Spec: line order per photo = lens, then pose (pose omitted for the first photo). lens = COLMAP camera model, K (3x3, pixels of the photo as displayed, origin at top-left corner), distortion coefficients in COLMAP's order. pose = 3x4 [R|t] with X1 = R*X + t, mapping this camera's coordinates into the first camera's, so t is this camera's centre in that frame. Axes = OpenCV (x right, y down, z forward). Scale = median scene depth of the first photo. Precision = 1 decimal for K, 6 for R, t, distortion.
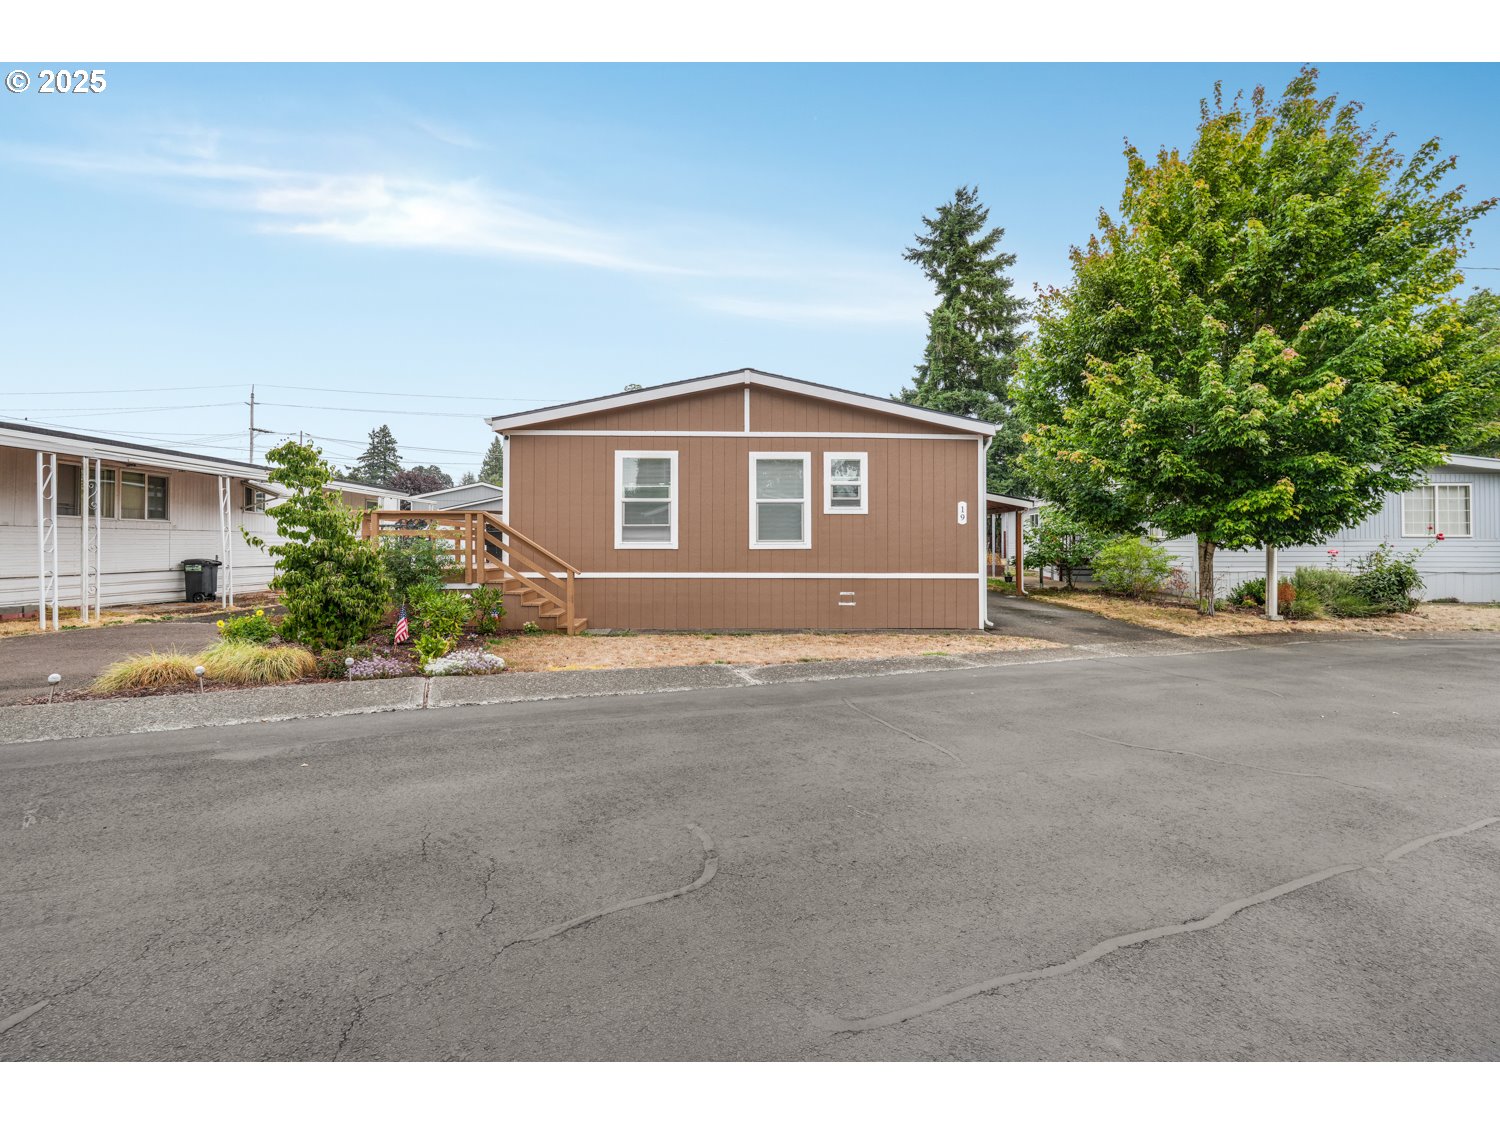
lens RADIAL K [[649.4, 0, 744.0], [0, 649.4, 556.2], [0, 0, 1]] dist [-0.002014, -0.000148]
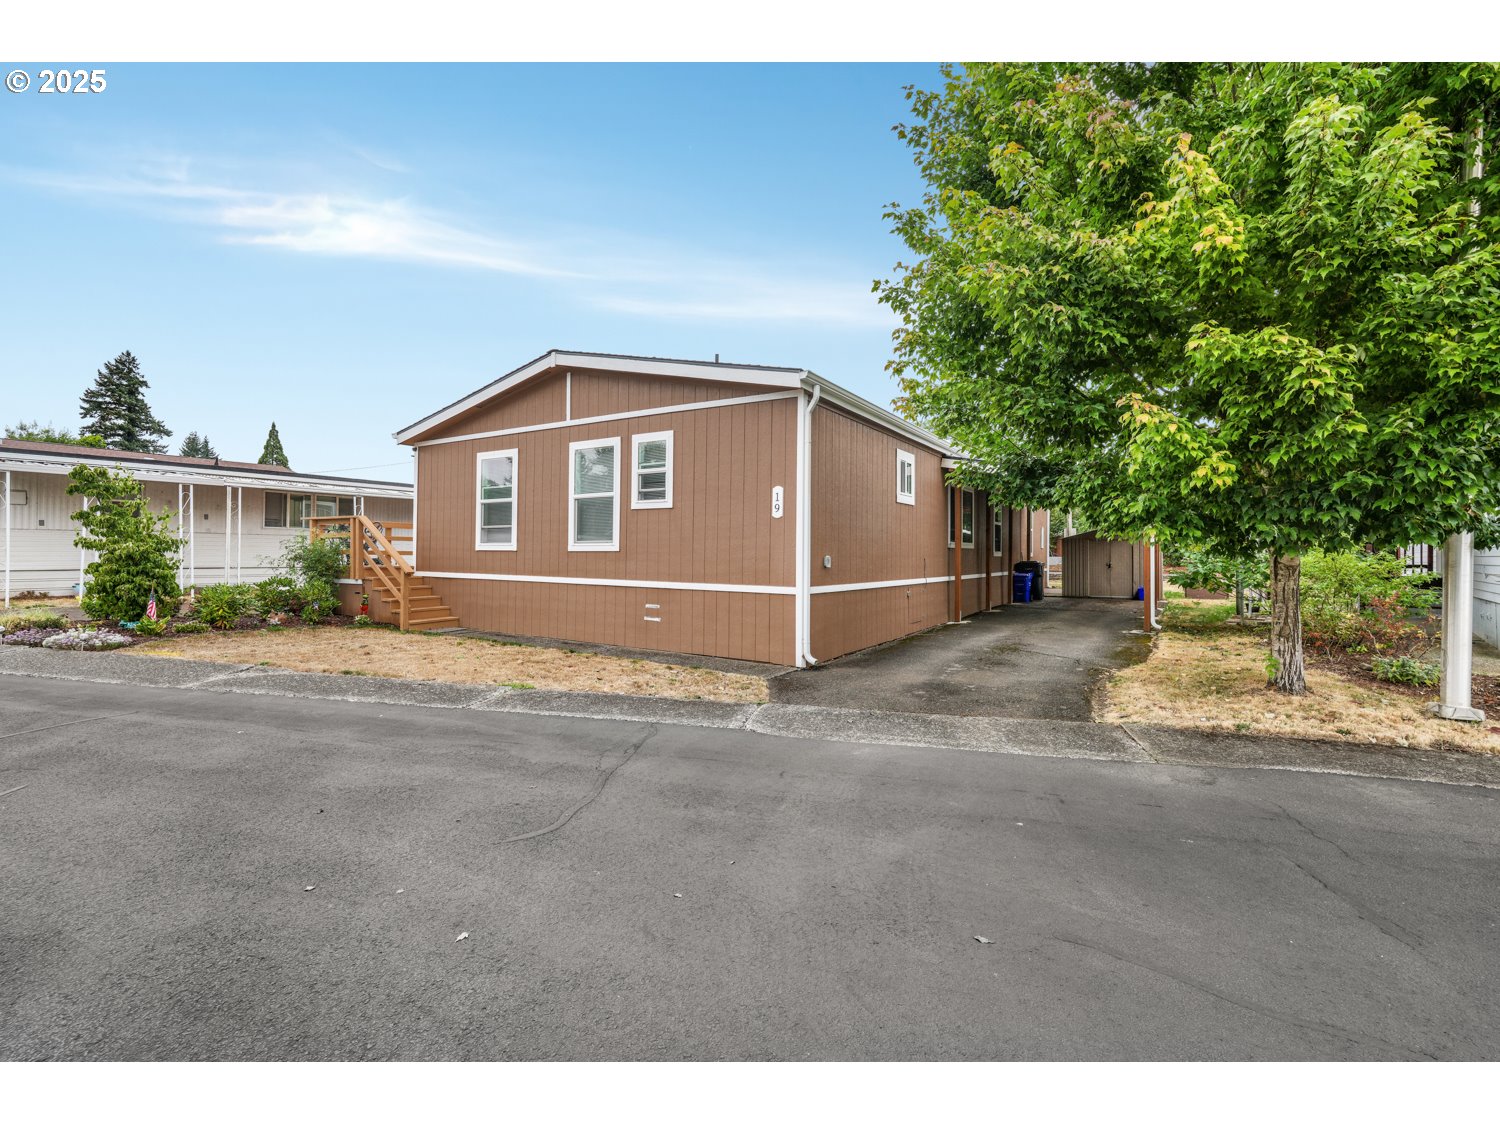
lens RADIAL K [[649.4, 0, 748.8], [0, 649.4, 562.8], [0, 0, 1]] dist [-0.002014, -0.000148]
pose [[0.830456, 0.014564, -0.556894, 0.712849], [-0.016566, 0.999862, 0.001445, -0.000419], [0.556838, 0.008026, 0.830582, 0.394211]]
